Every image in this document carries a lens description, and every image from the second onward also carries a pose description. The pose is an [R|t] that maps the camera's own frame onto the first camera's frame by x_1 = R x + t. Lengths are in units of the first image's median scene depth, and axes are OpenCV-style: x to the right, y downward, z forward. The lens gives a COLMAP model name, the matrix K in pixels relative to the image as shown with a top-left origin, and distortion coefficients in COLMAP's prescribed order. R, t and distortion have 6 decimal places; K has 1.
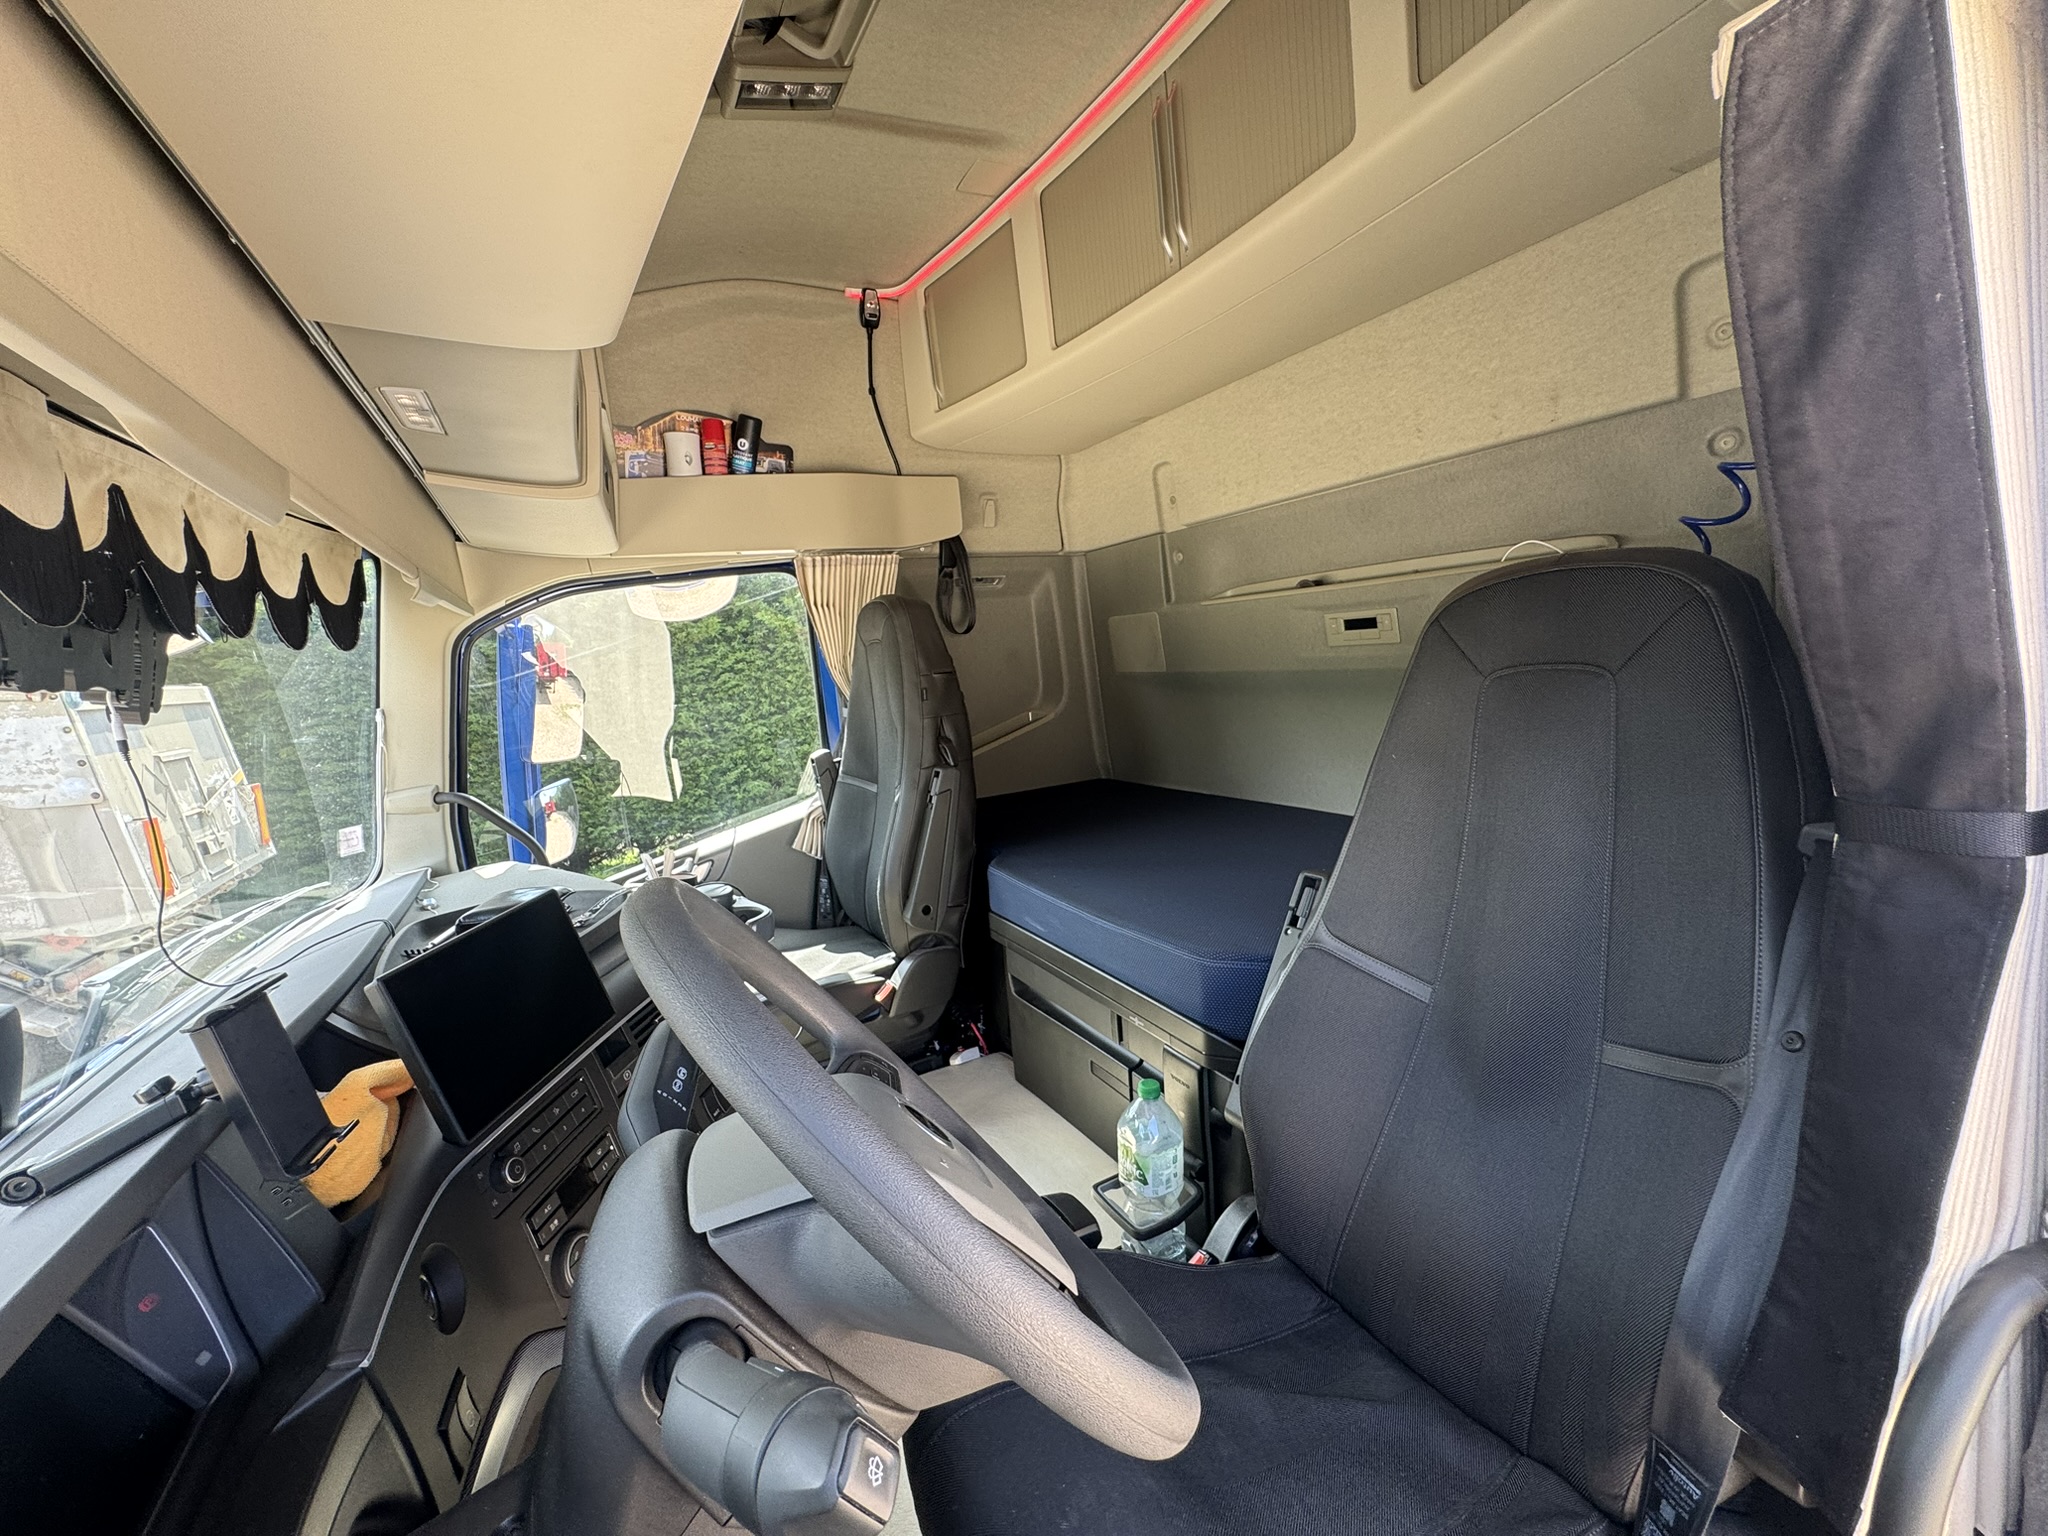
lens RADIAL K [[825.3, 0, 1020.7], [0, 825.3, 769.8], [0, 0, 1]] dist [-0.002990, -0.000339]
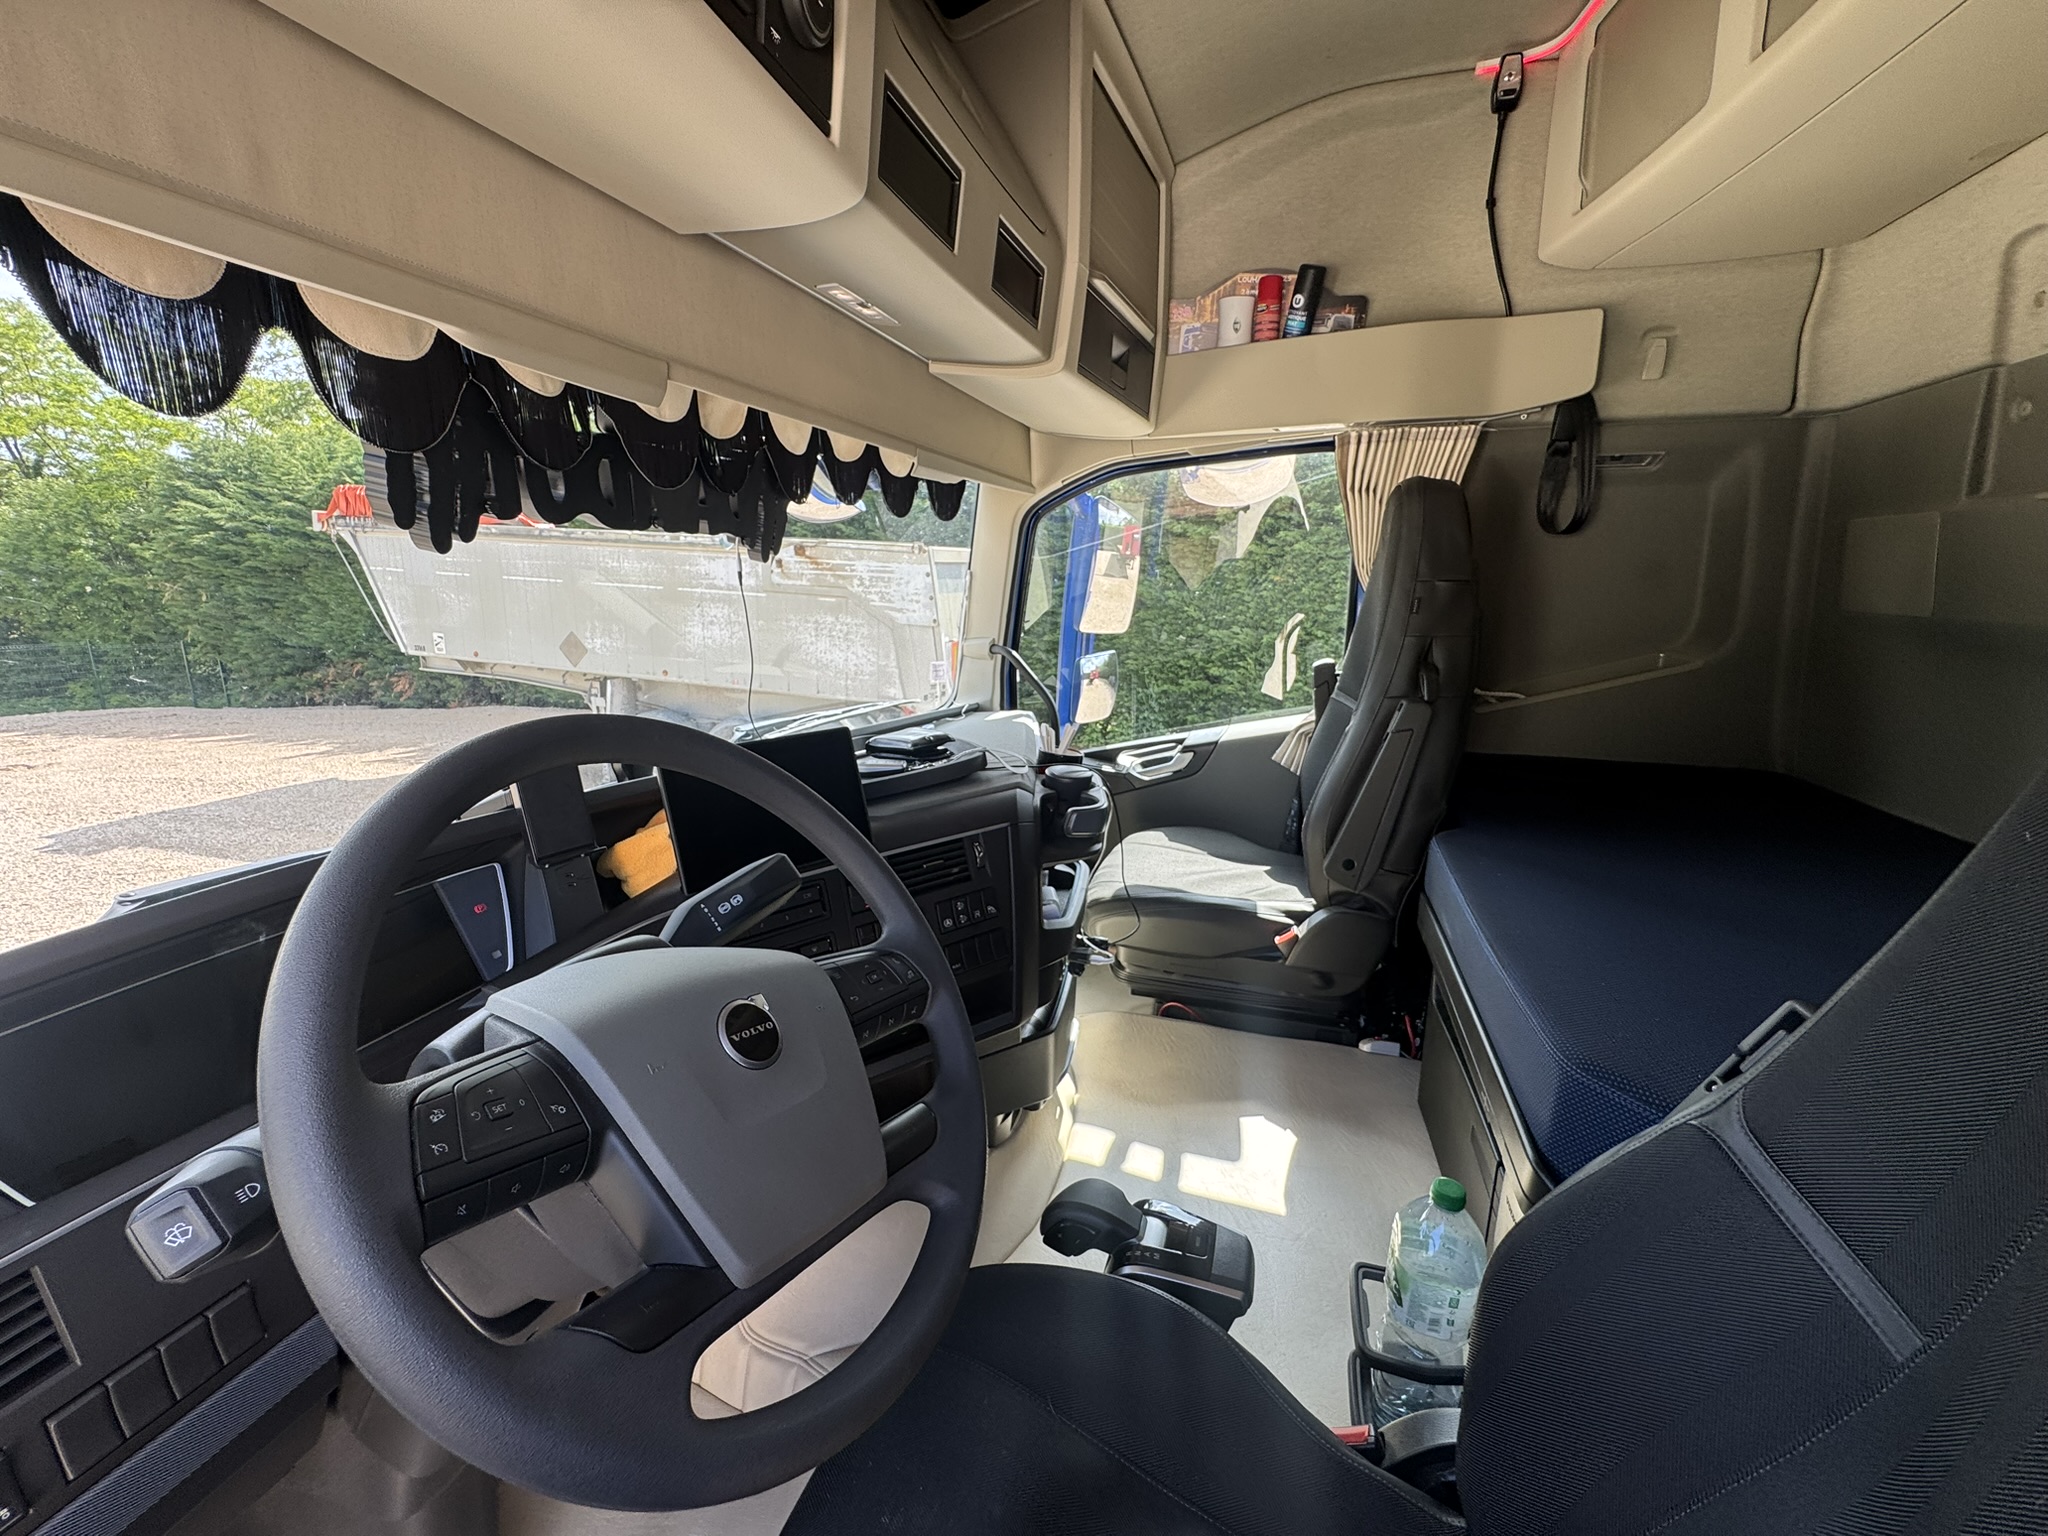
lens RADIAL K [[825.3, 0, 1023.2], [0, 825.3, 768.0], [0, 0, 1]] dist [-0.002990, -0.000339]
pose [[0.690725, 0.240392, -0.681990, 0.172532], [-0.158239, 0.970515, 0.181828, -0.020619], [0.705592, -0.017675, 0.708398, 0.146760]]
